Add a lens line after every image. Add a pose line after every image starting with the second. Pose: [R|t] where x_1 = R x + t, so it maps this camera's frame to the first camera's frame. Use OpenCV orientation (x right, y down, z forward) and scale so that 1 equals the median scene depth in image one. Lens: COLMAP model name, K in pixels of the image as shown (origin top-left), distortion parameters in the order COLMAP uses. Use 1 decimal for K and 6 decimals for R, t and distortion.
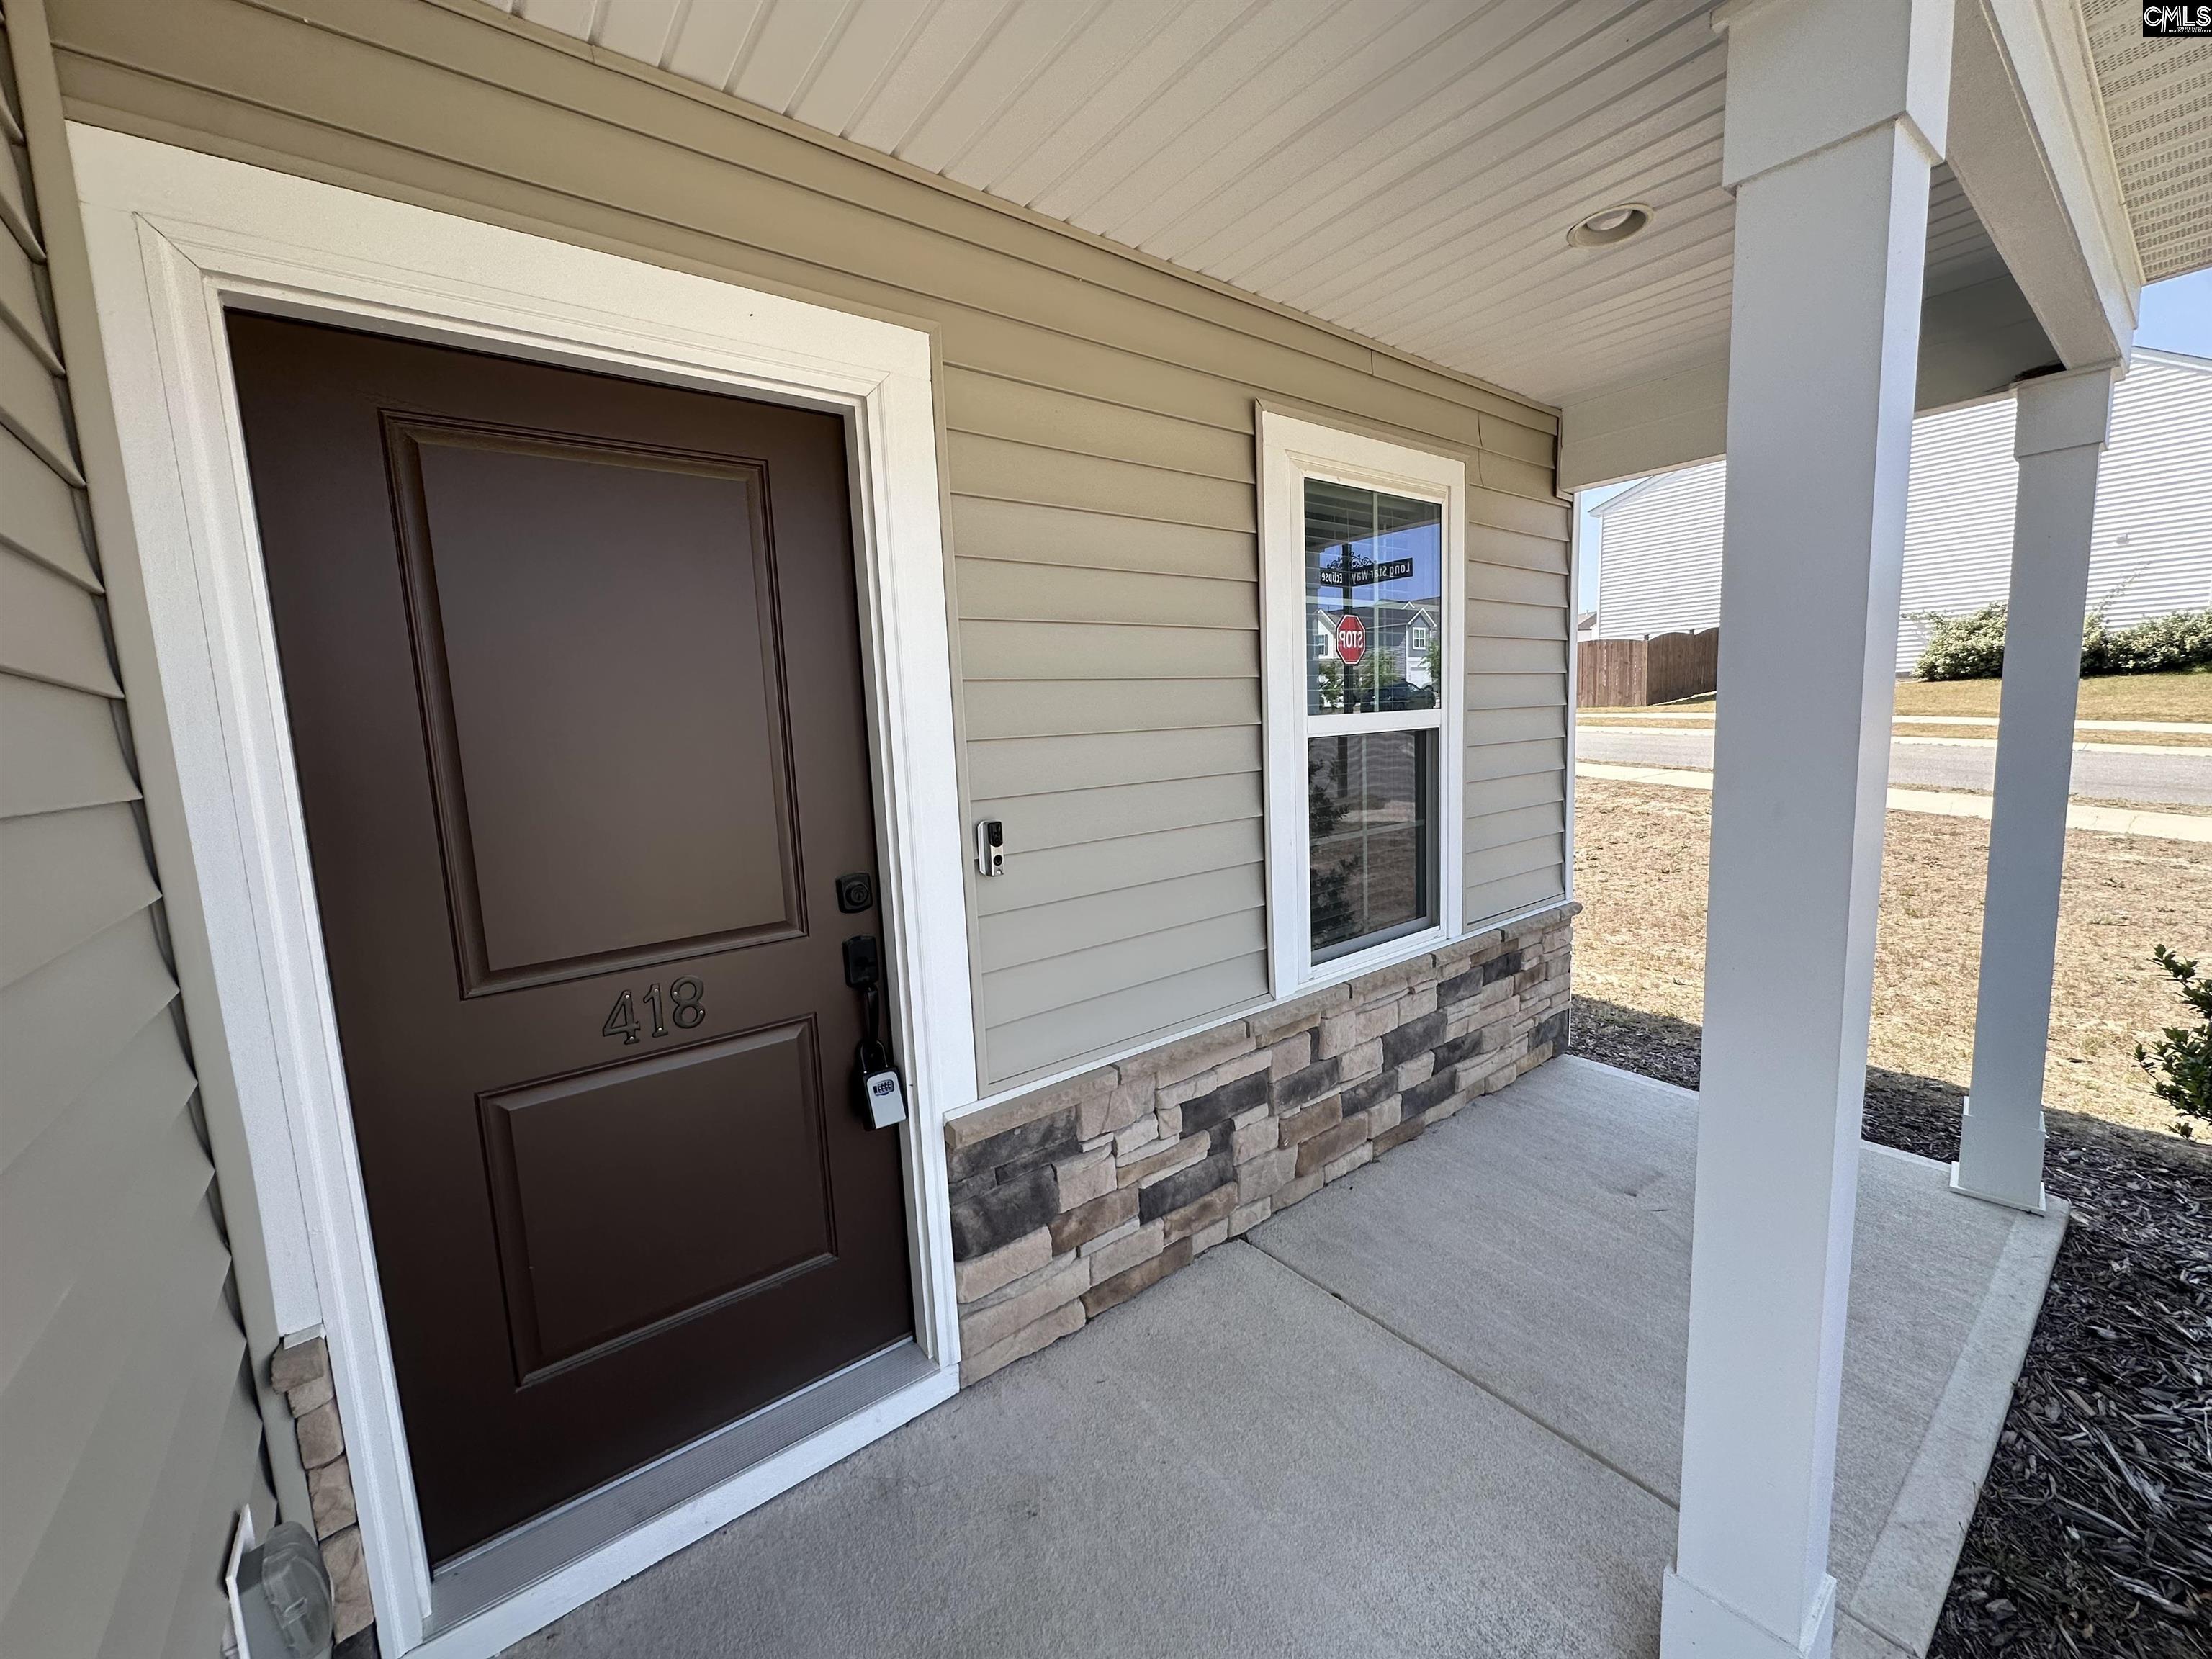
lens RADIAL K [[881.8, 0, 1103.7], [0, 881.8, 829.5], [0, 0, 1]] dist [-0.003044, 0.000436]
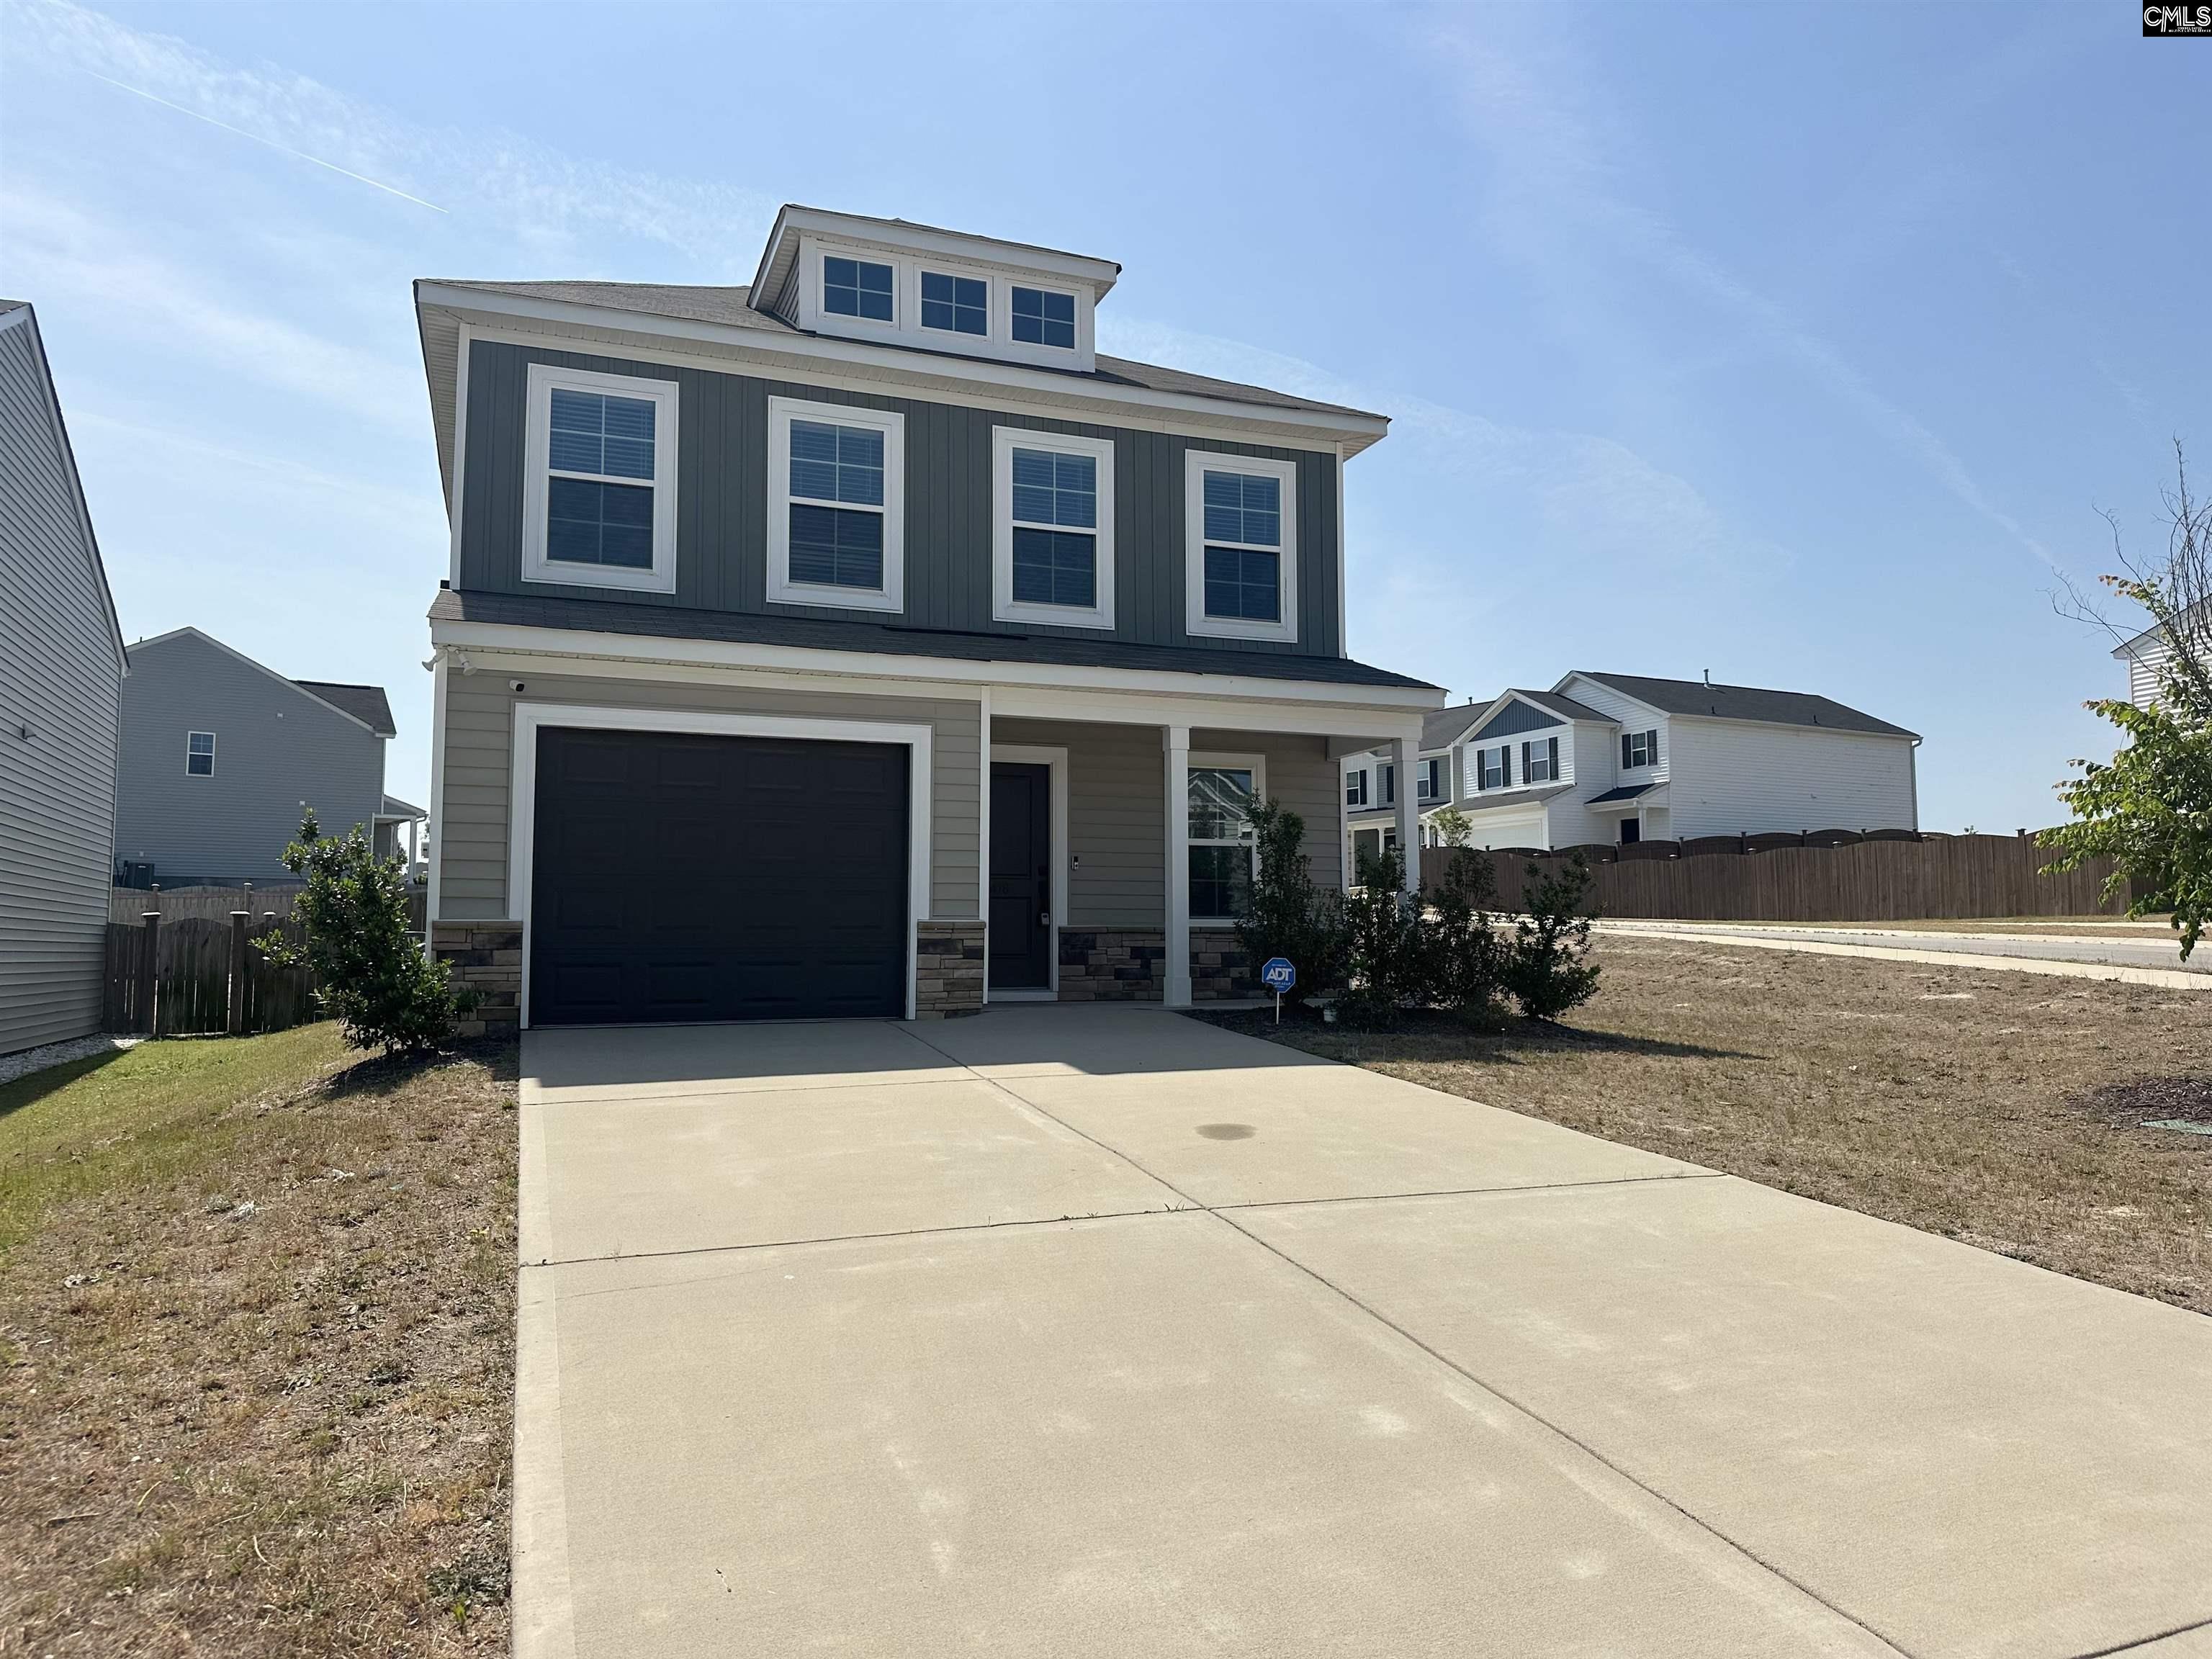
lens RADIAL K [[1531.0, 0, 1101.7], [0, 1531.0, 836.9], [0, 0, 1]] dist [0.091439, -0.000904]
pose [[0.954229, 0.020454, -0.298377, 1.931426], [-0.077045, 0.980799, -0.179159, 1.068085], [0.288983, 0.193947, 0.937482, -5.181379]]
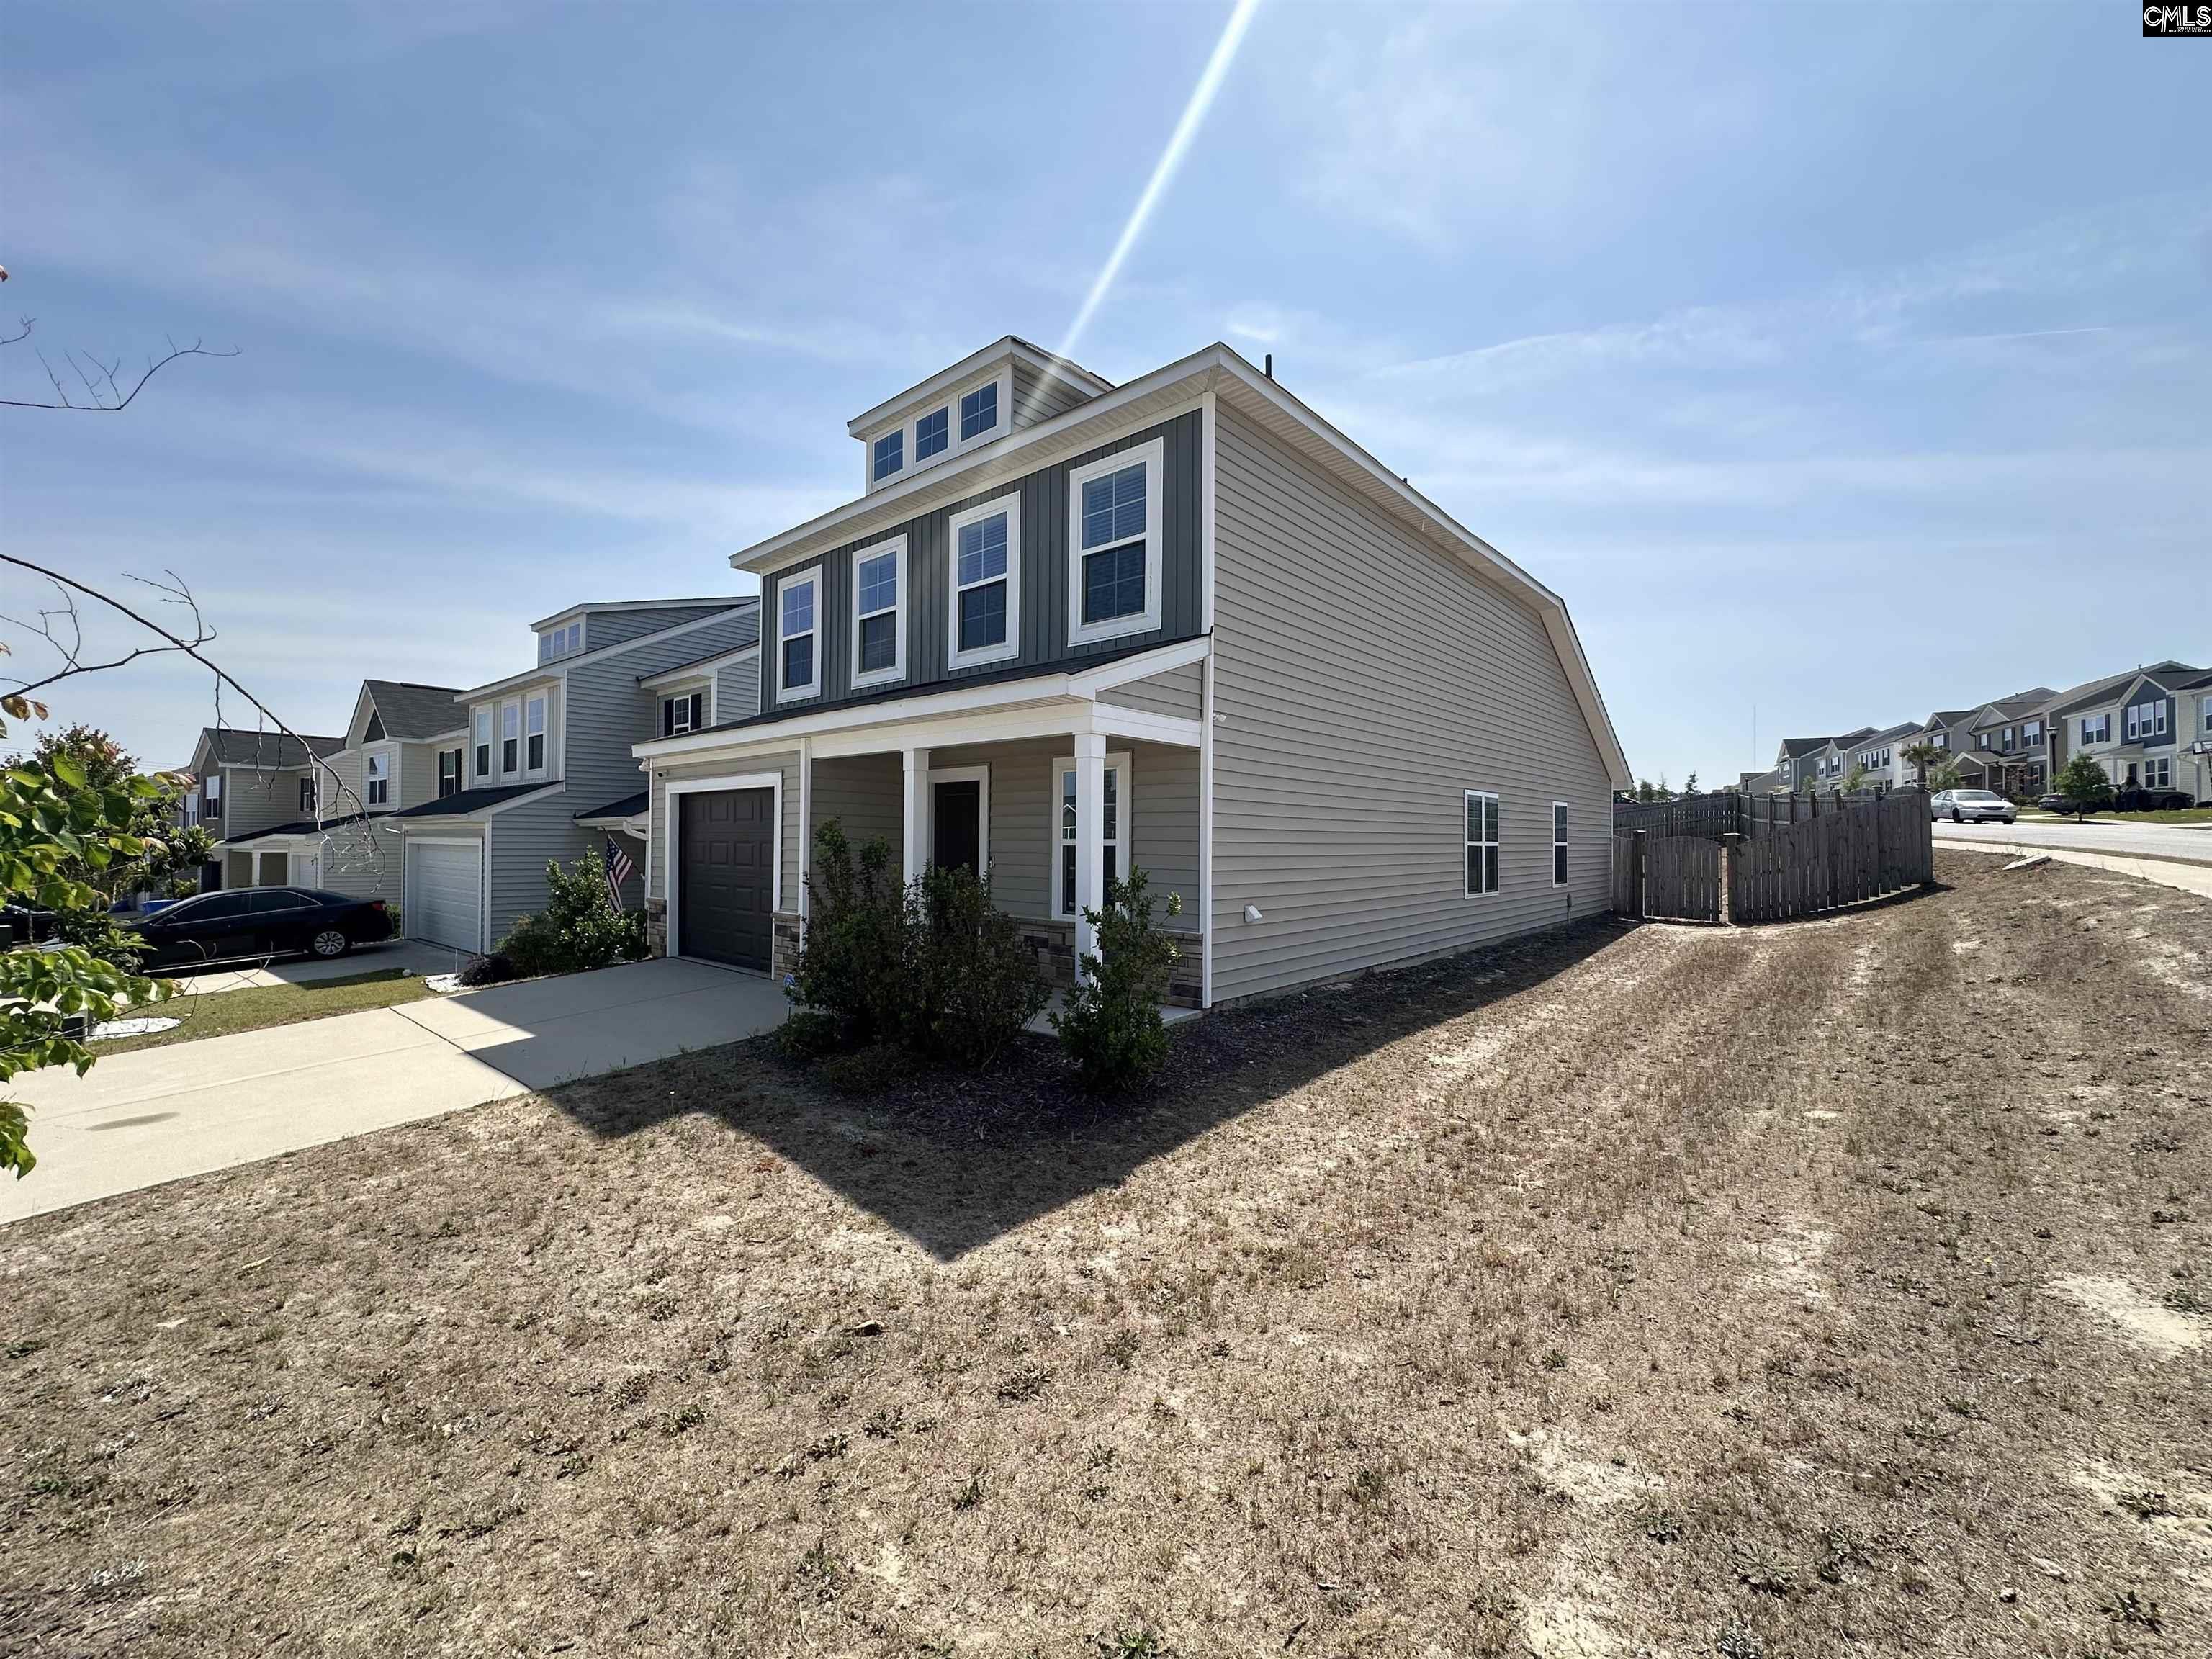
lens RADIAL K [[881.8, 0, 1103.0], [0, 881.8, 833.4], [0, 0, 1]] dist [-0.003044, 0.000436]
pose [[0.187235, 0.037729, -0.981590, 4.383201], [-0.137024, 0.990496, 0.011934, -0.255489], [0.972711, 0.132267, 0.190626, 0.591096]]
